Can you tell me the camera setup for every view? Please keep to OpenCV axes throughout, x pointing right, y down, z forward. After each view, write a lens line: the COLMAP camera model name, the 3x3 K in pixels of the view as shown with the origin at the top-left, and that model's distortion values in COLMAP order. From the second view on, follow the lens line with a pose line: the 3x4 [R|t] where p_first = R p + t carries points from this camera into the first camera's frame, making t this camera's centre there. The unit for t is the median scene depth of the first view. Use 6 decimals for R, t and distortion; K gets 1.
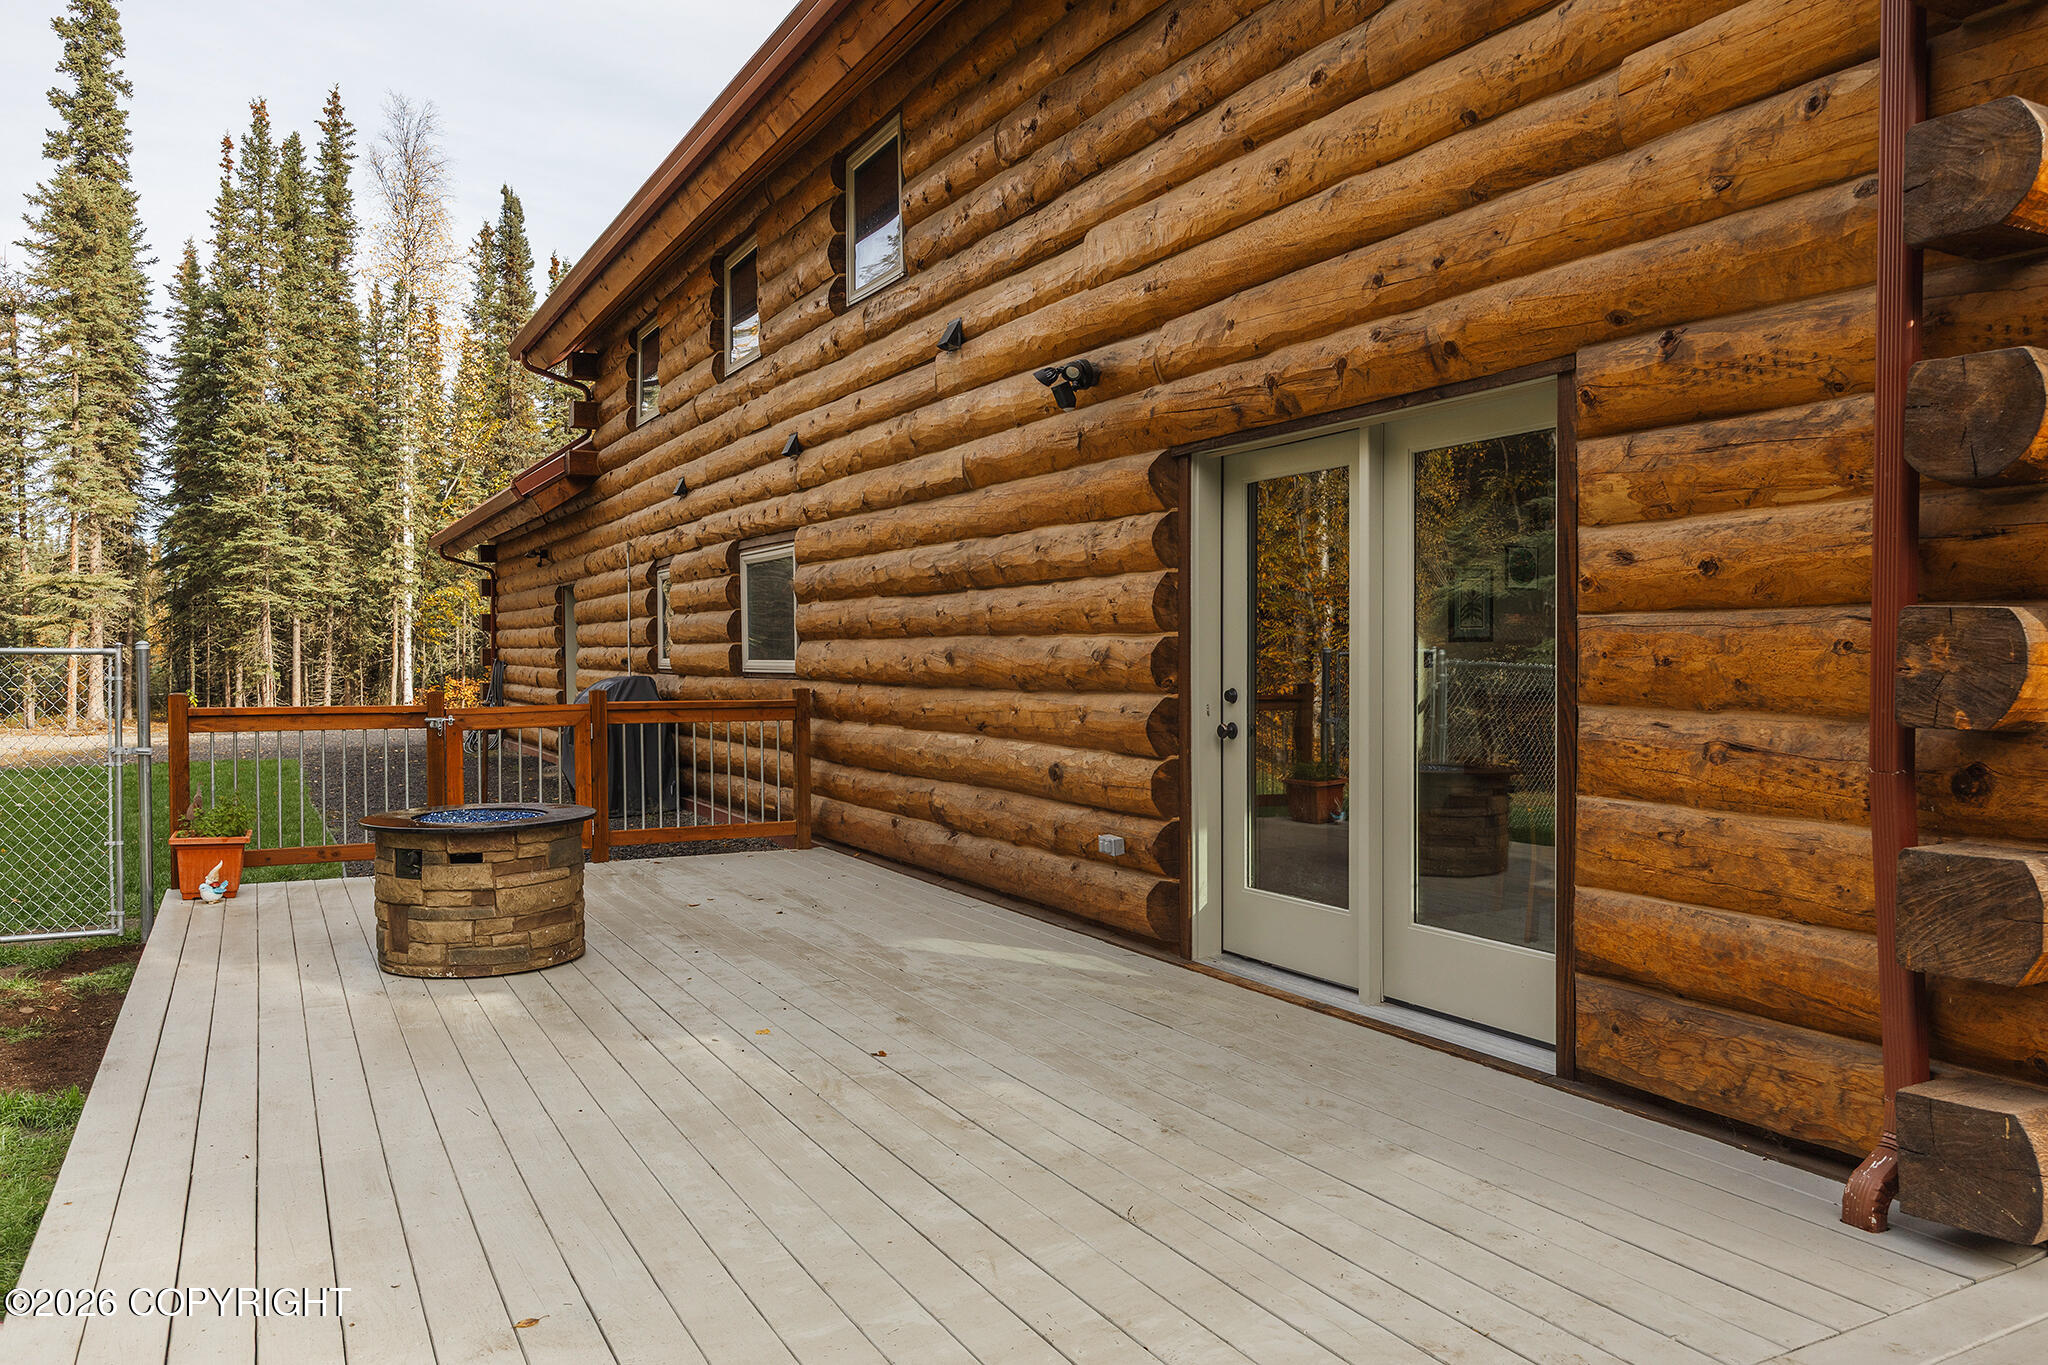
lens RADIAL K [[1469.9, 0, 1020.0], [0, 1469.9, 675.3], [0, 0, 1]] dist [0.005743, -0.012126]
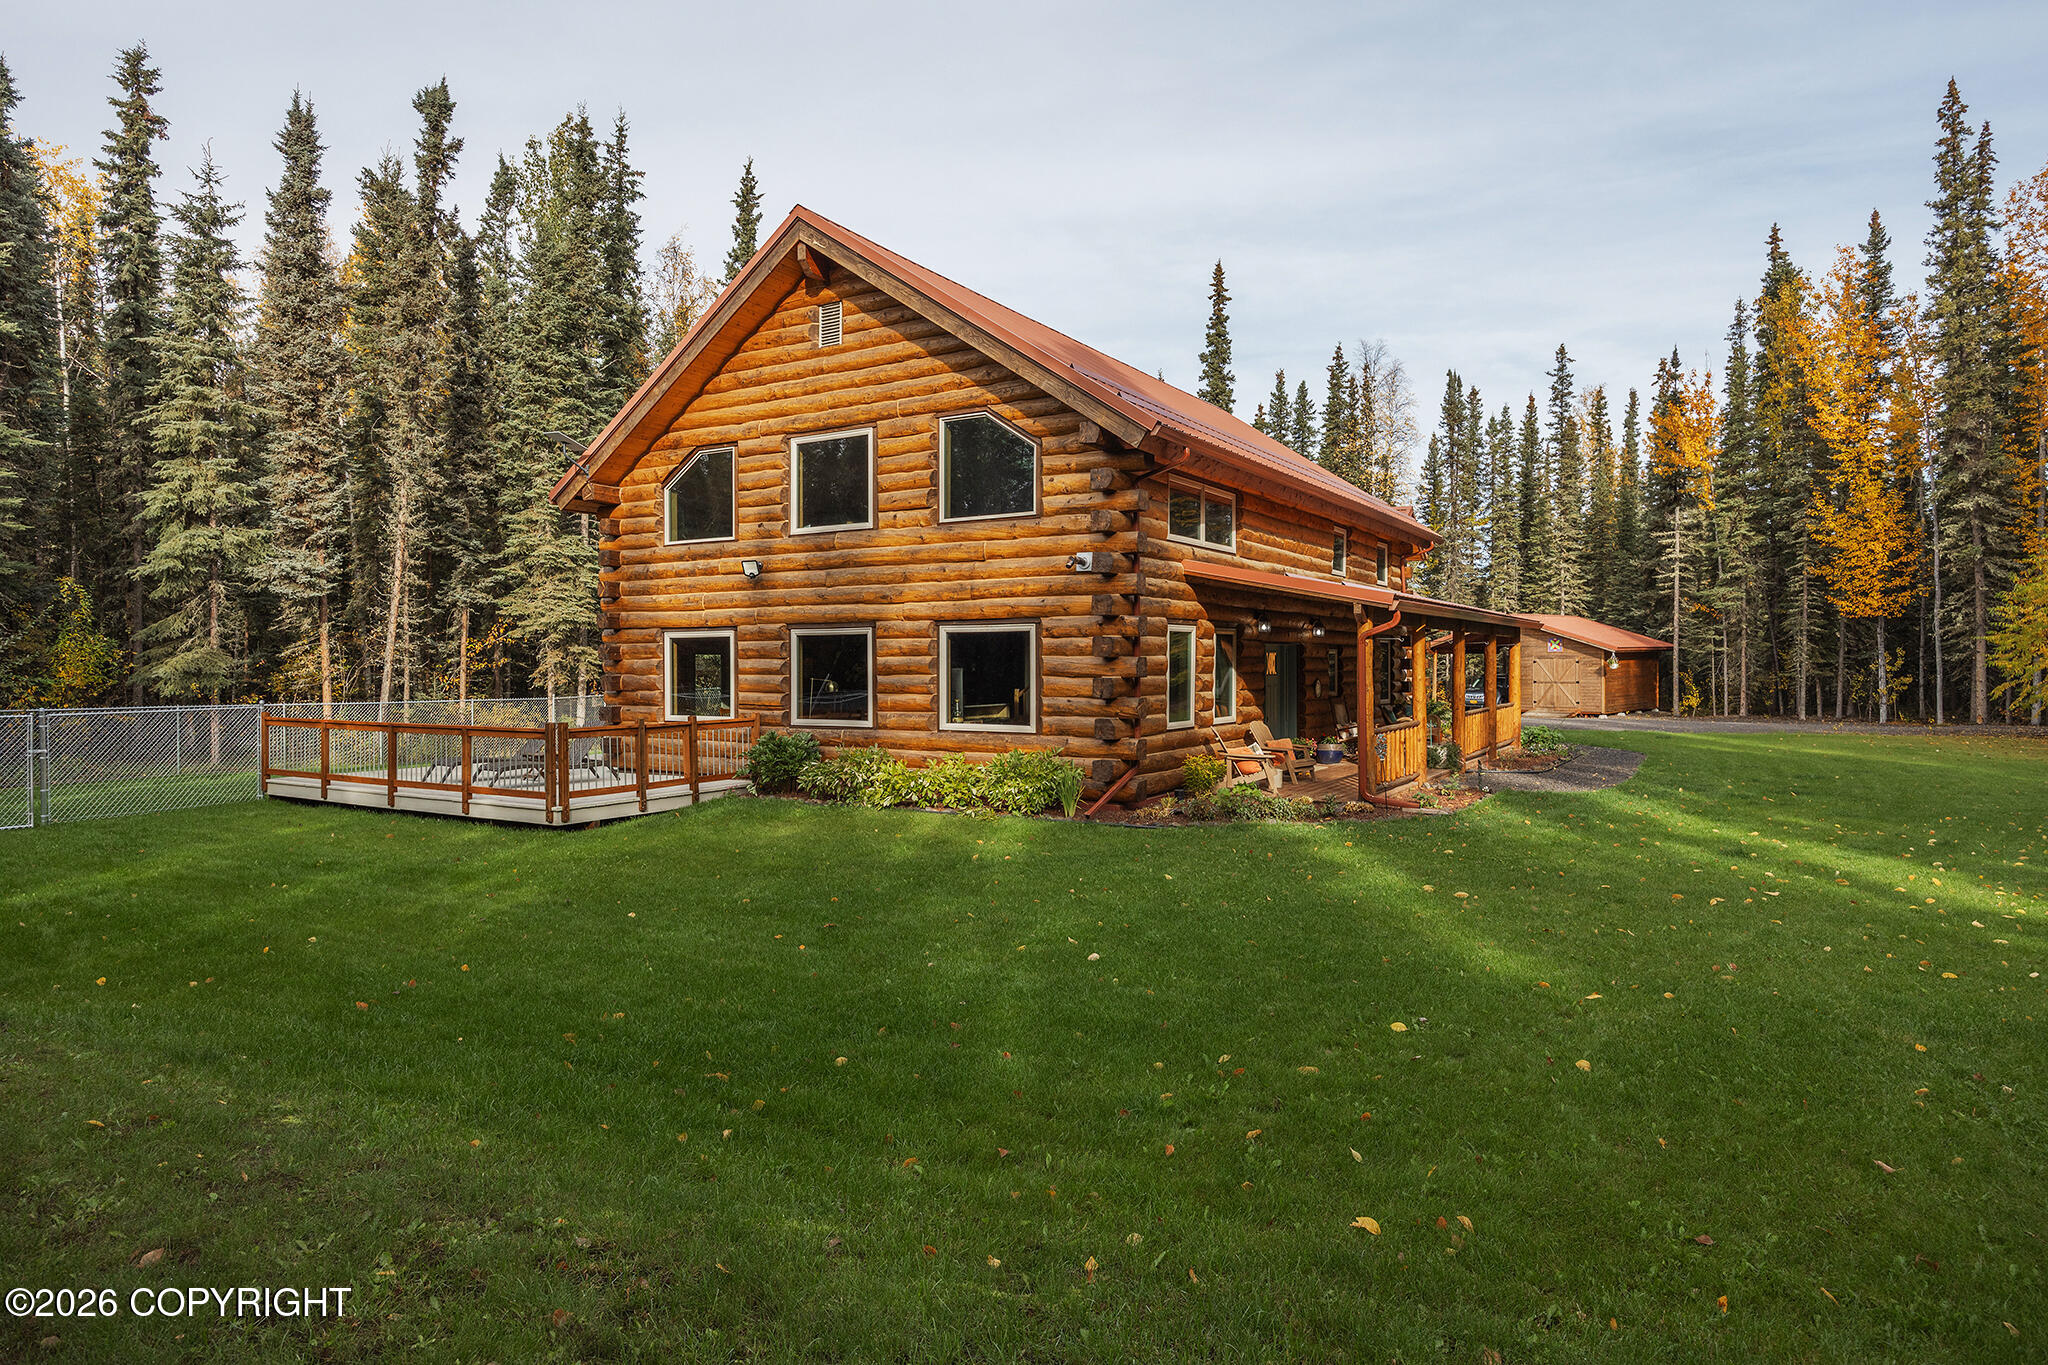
lens RADIAL K [[1175.0, 0, 1018.2], [0, 1175.0, 688.8], [0, 0, 1]] dist [0.007707, 0.001337]
pose [[0.506140, 0.019970, -0.862220, 0.624673], [-0.009251, 0.999800, 0.017727, -0.016330], [0.862402, -0.000996, 0.506223, -0.030514]]
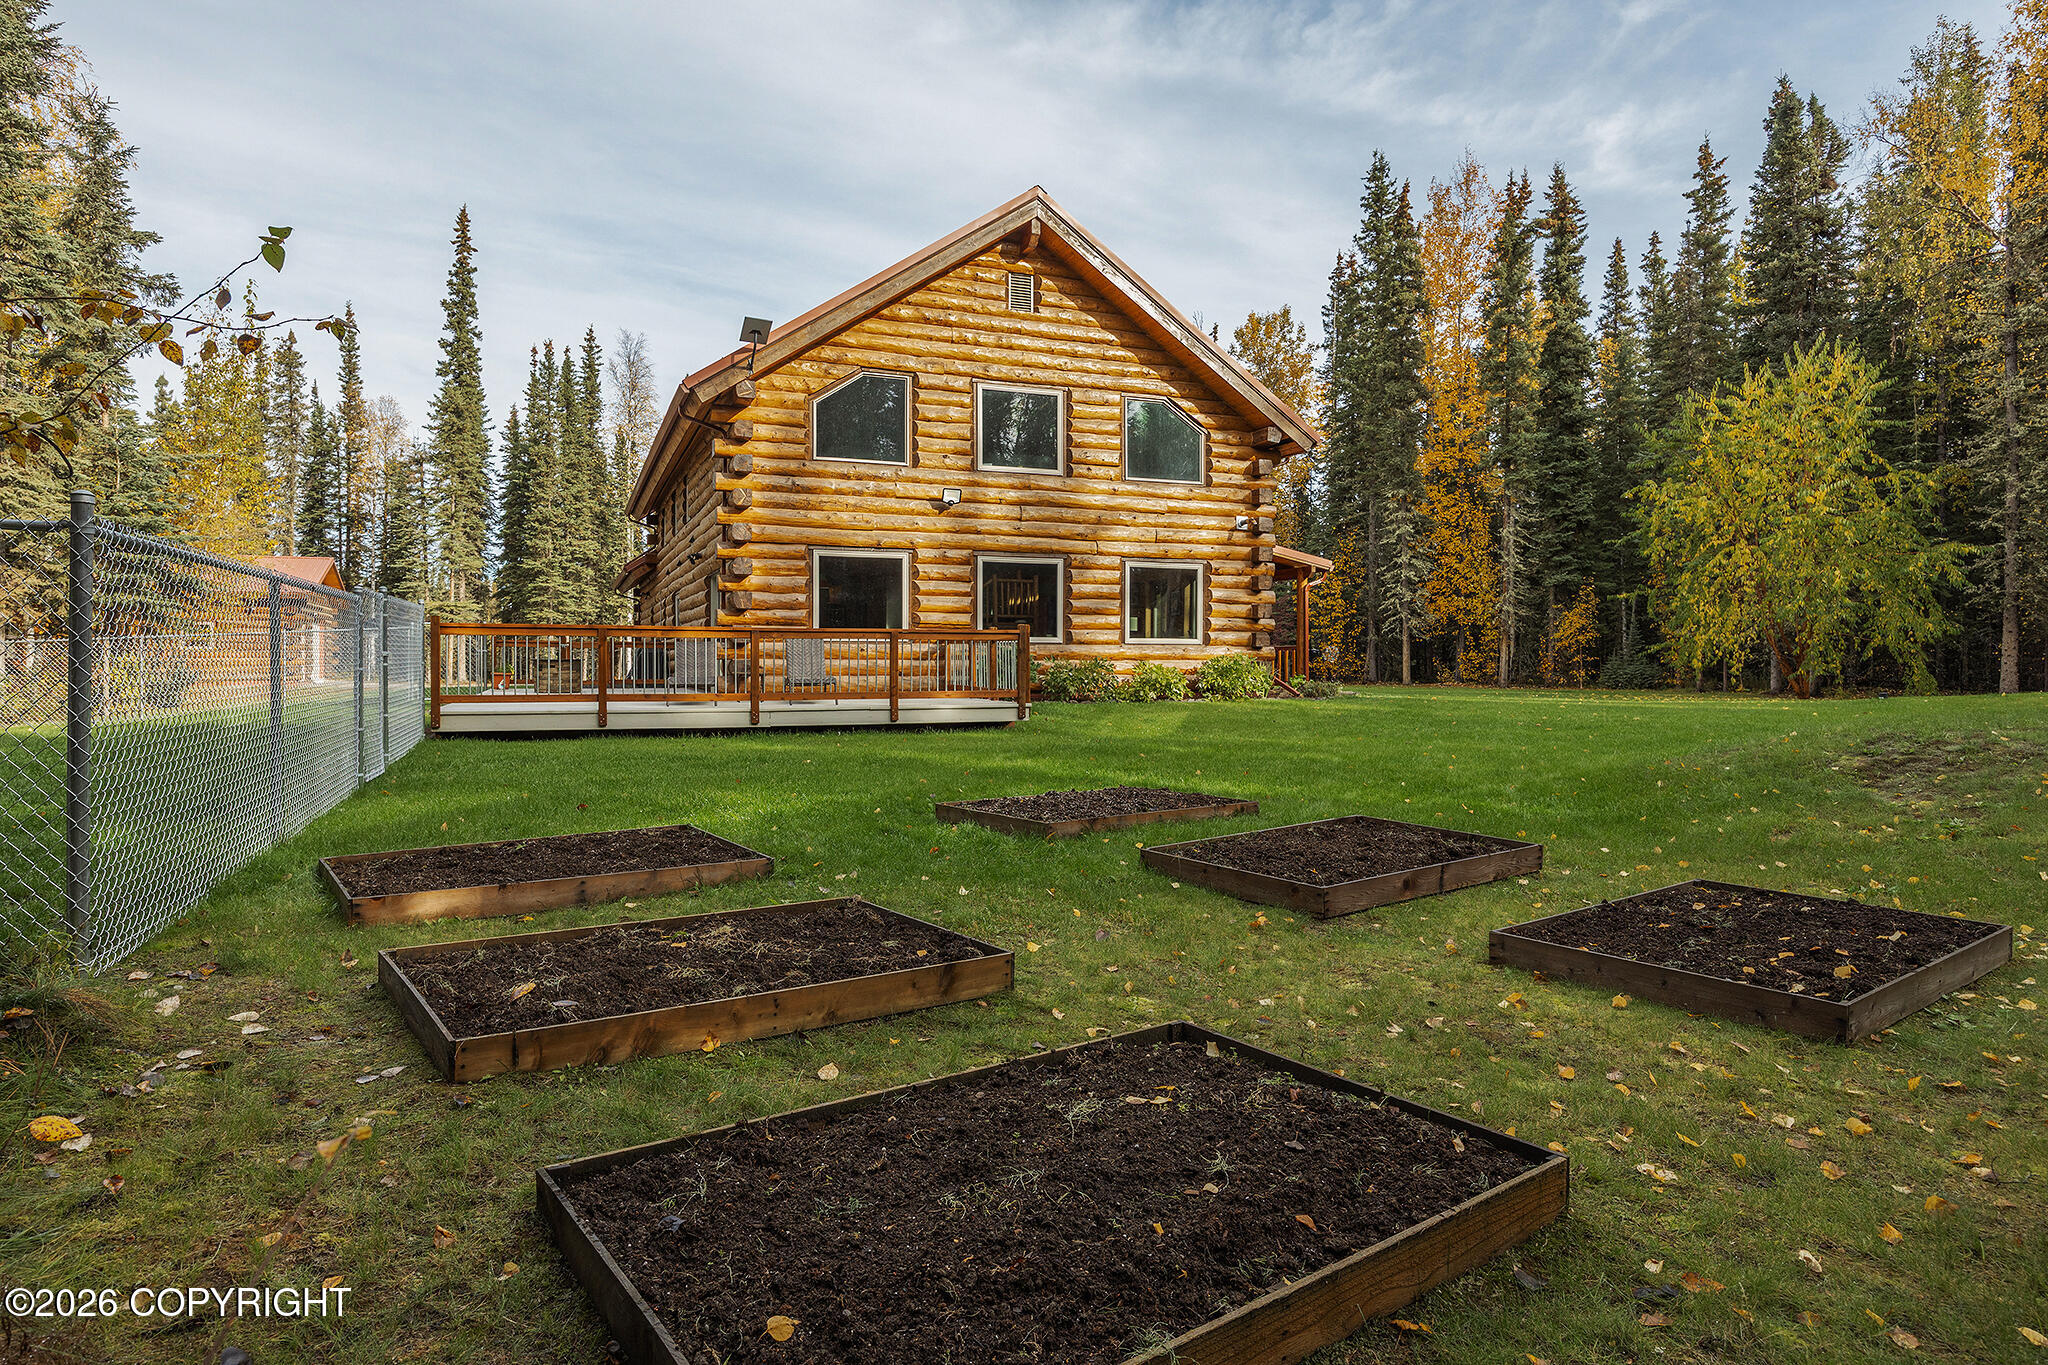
lens RADIAL K [[1175.0, 0, 1019.2], [0, 1175.0, 671.3], [0, 0, 1]] dist [0.007707, 0.001337]
pose [[0.993671, 0.004596, -0.112236, 0.236713], [-0.005324, 0.999967, -0.006186, 0.024421], [0.112204, 0.006745, 0.993662, -0.396137]]
